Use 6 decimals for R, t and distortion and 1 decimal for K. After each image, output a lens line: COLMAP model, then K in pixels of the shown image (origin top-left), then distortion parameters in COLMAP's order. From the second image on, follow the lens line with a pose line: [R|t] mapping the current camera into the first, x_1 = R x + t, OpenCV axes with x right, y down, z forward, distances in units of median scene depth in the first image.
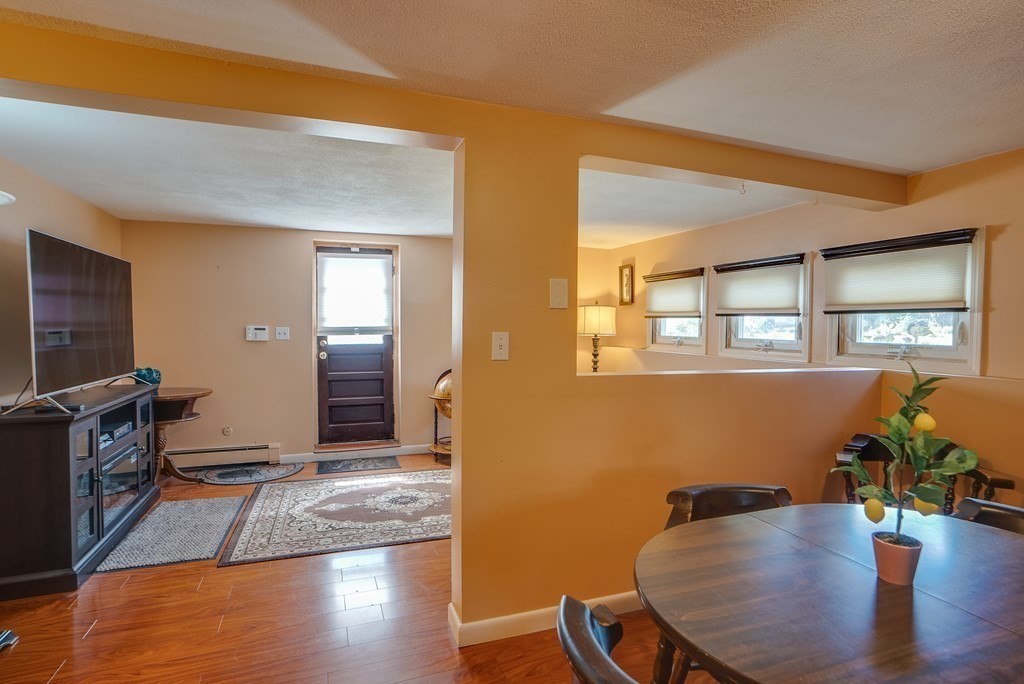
lens RADIAL K [[514.1, 0, 512.0], [0, 514.1, 342.0], [0, 0, 1]] dist [-0.082905, 0.035667]
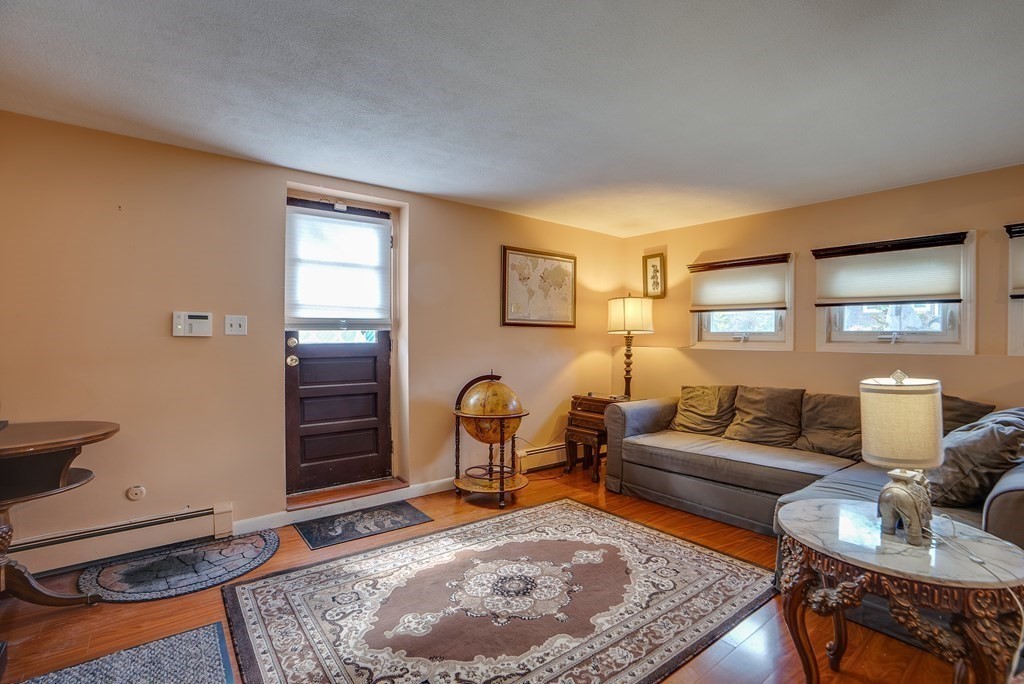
lens RADIAL K [[480.5, 0, 517.0], [0, 480.5, 340.2], [0, 0, 1]] dist [-0.068253, 0.027809]
pose [[0.952545, -0.002931, 0.304383, -0.290725], [0.009414, 0.999759, -0.019835, 0.015511], [-0.304252, 0.021759, 0.952343, 0.331507]]
